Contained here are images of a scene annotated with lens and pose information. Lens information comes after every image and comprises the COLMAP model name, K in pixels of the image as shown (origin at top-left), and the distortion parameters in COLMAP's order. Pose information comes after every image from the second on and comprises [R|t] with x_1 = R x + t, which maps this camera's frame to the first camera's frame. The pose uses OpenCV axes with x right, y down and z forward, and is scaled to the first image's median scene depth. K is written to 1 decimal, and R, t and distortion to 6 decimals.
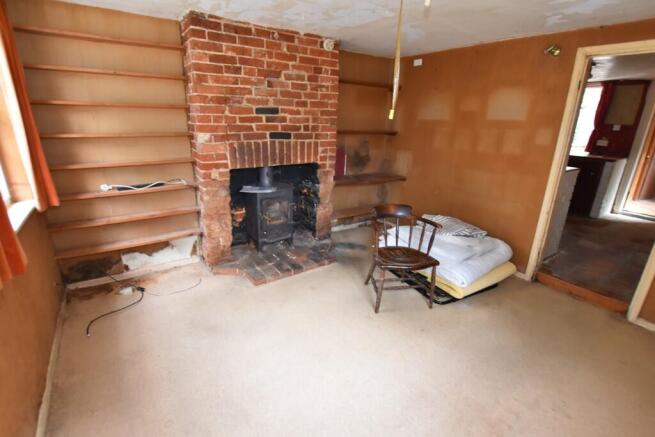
lens RADIAL K [[312.1, 0, 330.5], [0, 312.1, 219.3], [0, 0, 1]] dist [-0.003031, 0.000247]
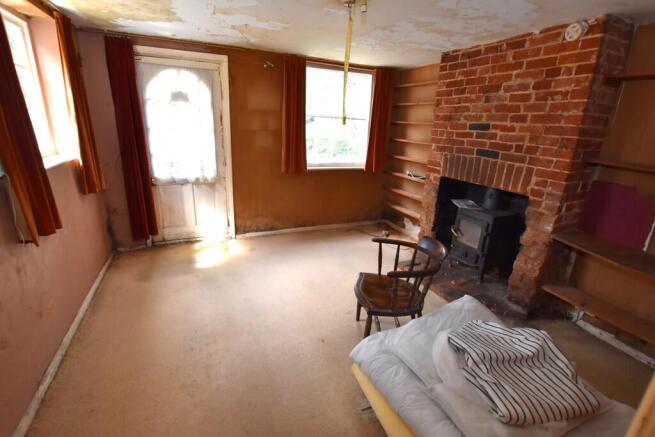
lens RADIAL K [[312.1, 0, 331.7], [0, 312.1, 220.6], [0, 0, 1]] dist [-0.003031, 0.000247]
pose [[-0.184881, 0.263655, -0.946734, 0.893351], [-0.357728, 0.879199, 0.314706, -0.232180], [0.915341, 0.396856, -0.068231, 0.762336]]
